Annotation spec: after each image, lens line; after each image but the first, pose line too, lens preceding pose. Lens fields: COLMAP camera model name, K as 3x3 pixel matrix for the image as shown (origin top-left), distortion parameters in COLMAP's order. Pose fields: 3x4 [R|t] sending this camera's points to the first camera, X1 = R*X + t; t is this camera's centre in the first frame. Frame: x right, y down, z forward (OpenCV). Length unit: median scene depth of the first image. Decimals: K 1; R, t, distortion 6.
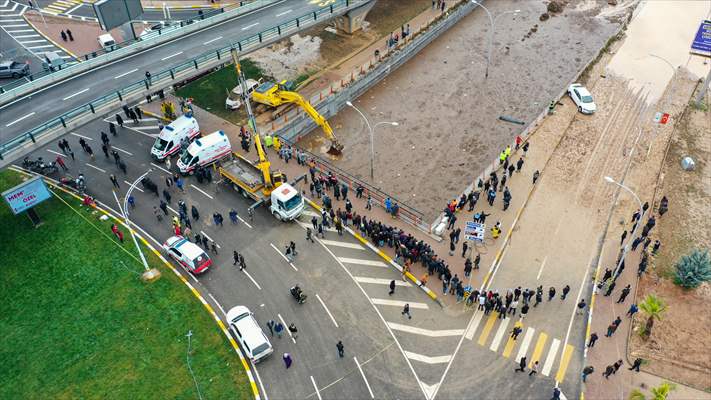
lens RADIAL K [[561.6, 0, 355.5], [0, 561.6, 200.0], [0, 0, 1]] dist [0.009031, 0.001272]
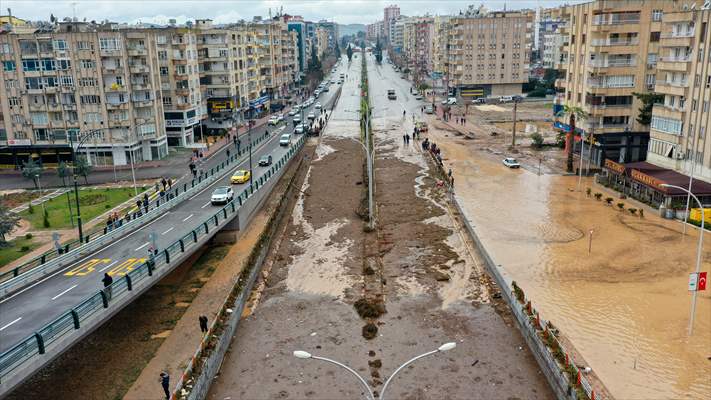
lens RADIAL K [[580.1, 0, 343.6], [0, 580.1, 196.5], [0, 0, 1]] dist [0.006139, 0.003489]
pose [[0.819571, -0.137858, 0.556147, 0.074957], [0.400488, 0.831980, -0.383951, -0.363394], [-0.409772, 0.537405, 0.737077, 0.873428]]
